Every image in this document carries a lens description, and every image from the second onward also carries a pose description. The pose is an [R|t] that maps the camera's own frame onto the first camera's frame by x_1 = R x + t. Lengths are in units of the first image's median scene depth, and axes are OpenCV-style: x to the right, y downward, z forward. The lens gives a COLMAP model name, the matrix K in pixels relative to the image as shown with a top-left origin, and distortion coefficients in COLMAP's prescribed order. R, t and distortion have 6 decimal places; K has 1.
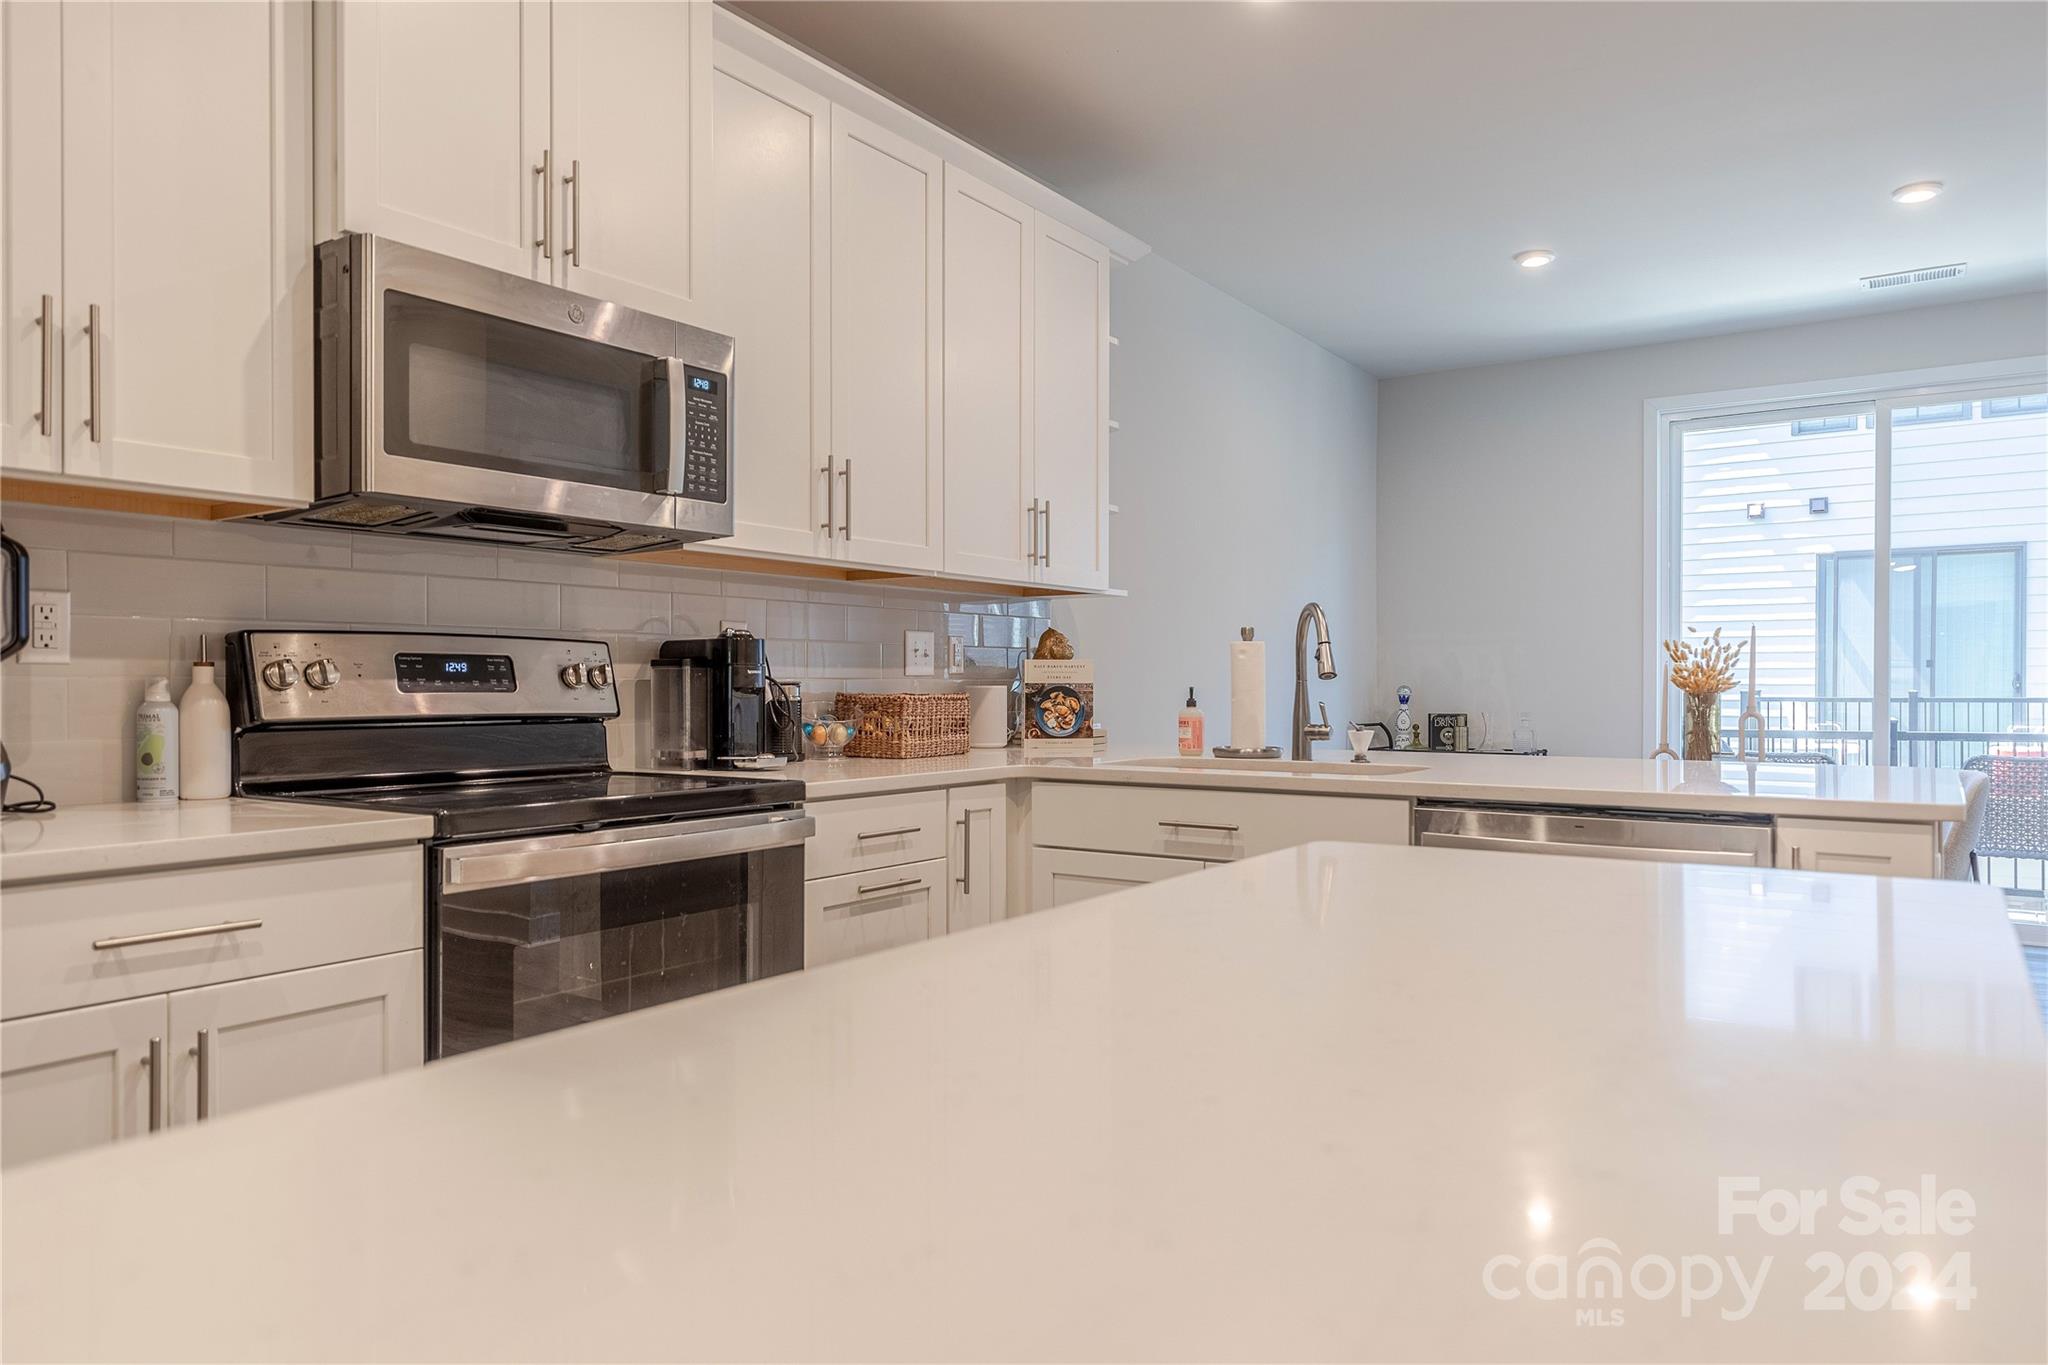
lens RADIAL K [[1343.7, 0, 1008.4], [0, 1343.7, 692.6], [0, 0, 1]] dist [0.003438, 0.002628]
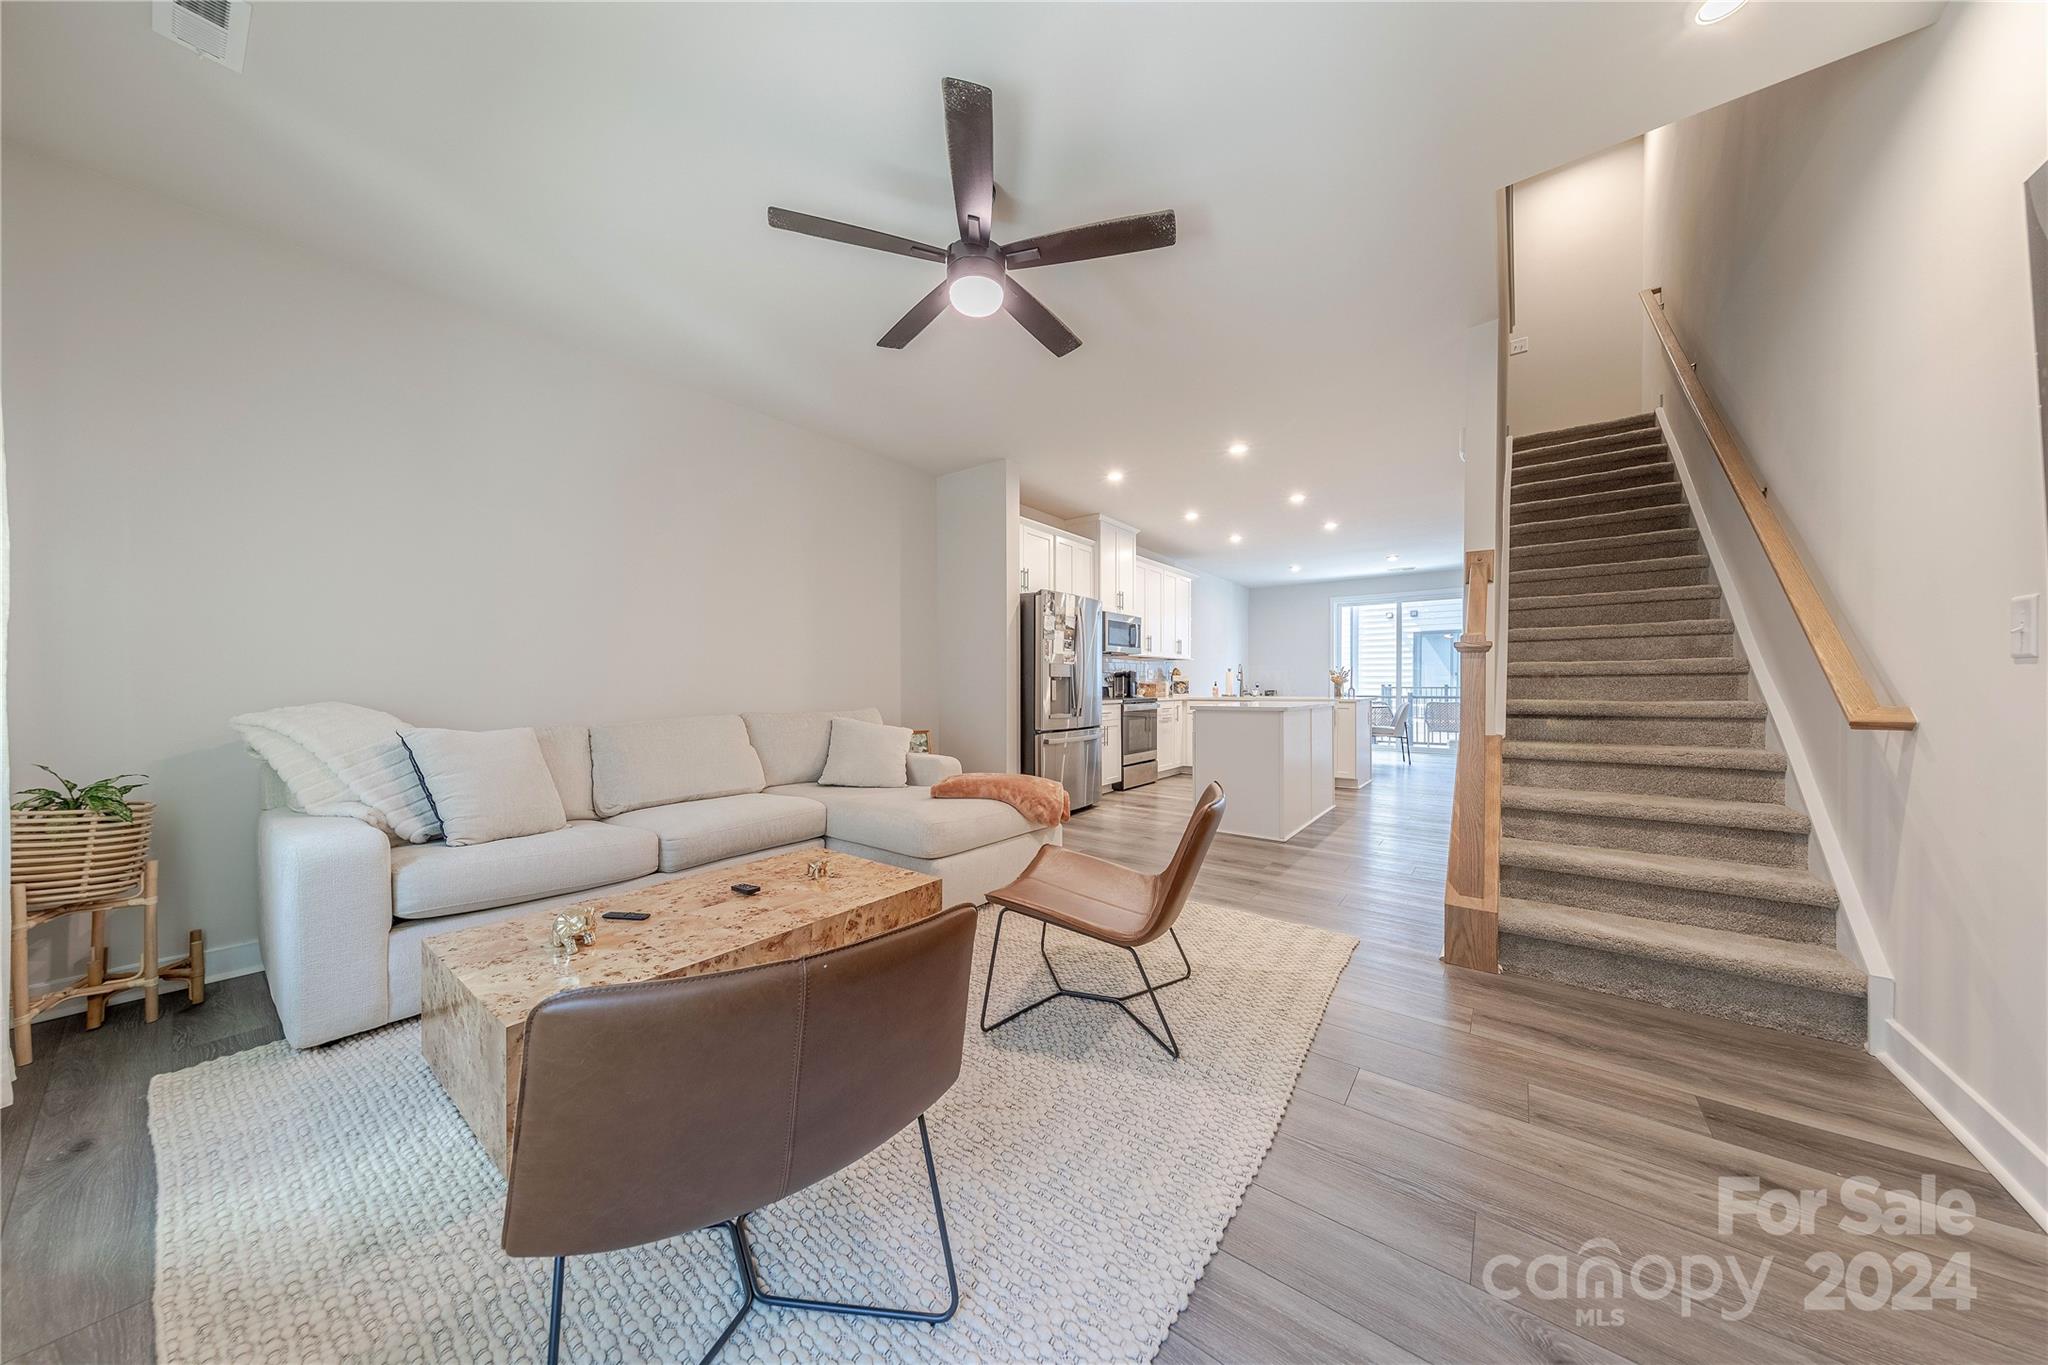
lens RADIAL K [[647.1, 0, 1017.9], [0, 647.1, 688.5], [0, 0, 1]] dist [0.010556, -0.001139]
pose [[0.998746, -0.001159, -0.050045, -0.510145], [0.001210, 0.999999, 0.000999, 0.019919], [0.050044, -0.001059, 0.998746, -1.479311]]
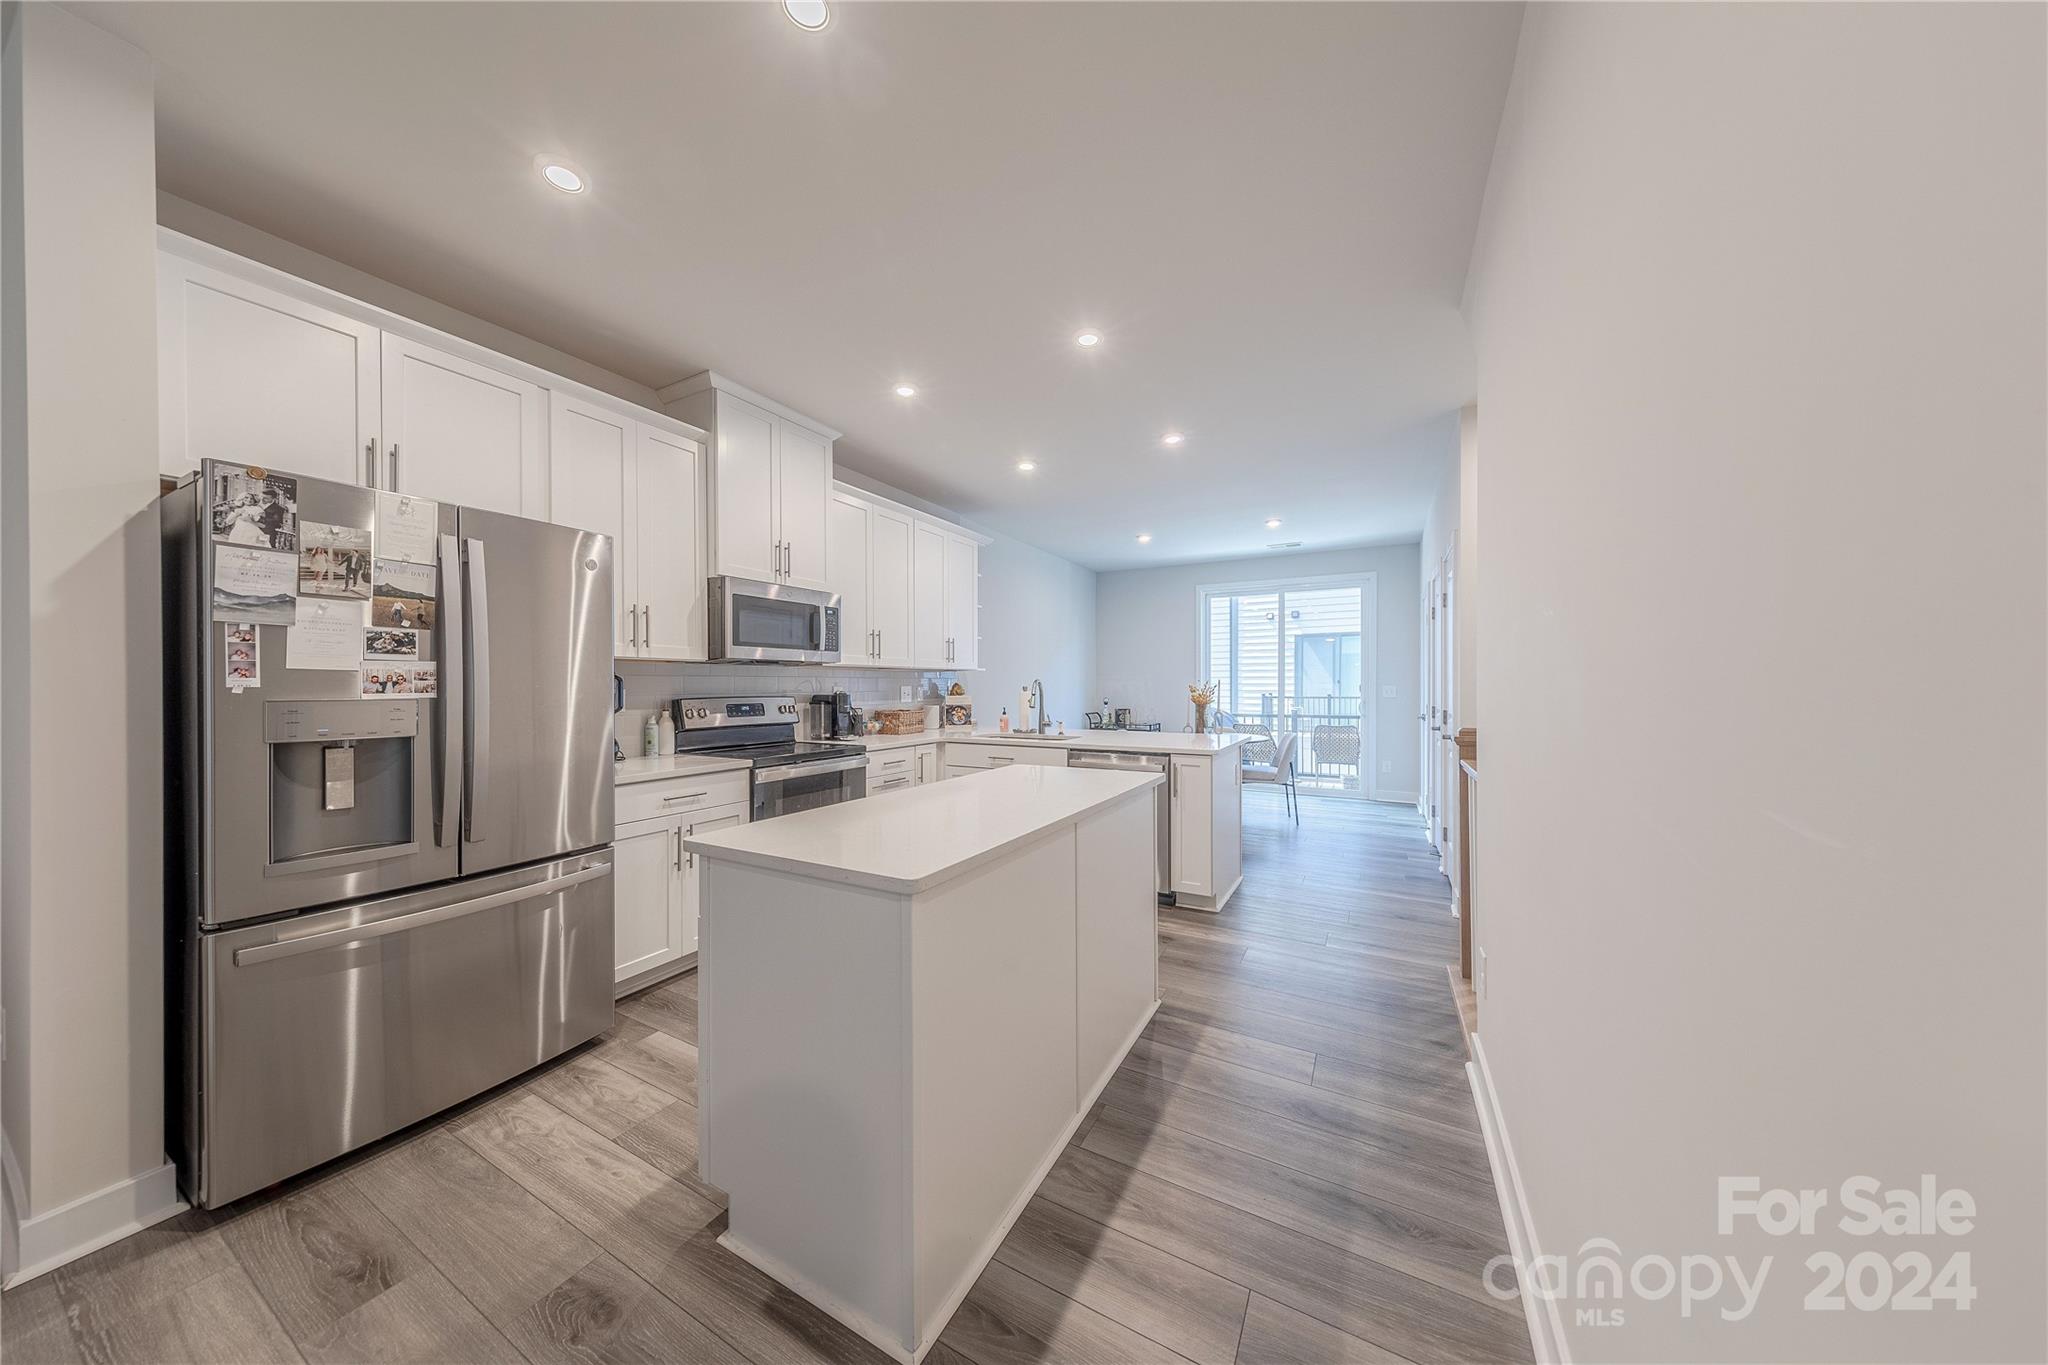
lens RADIAL K [[647.1, 0, 1014.9], [0, 647.1, 690.5], [0, 0, 1]] dist [0.010556, -0.001139]
pose [[0.995580, -0.003087, 0.093867, 0.037851], [0.002871, 0.999993, 0.002443, -0.050723], [-0.093874, -0.002163, 0.995582, -0.402213]]
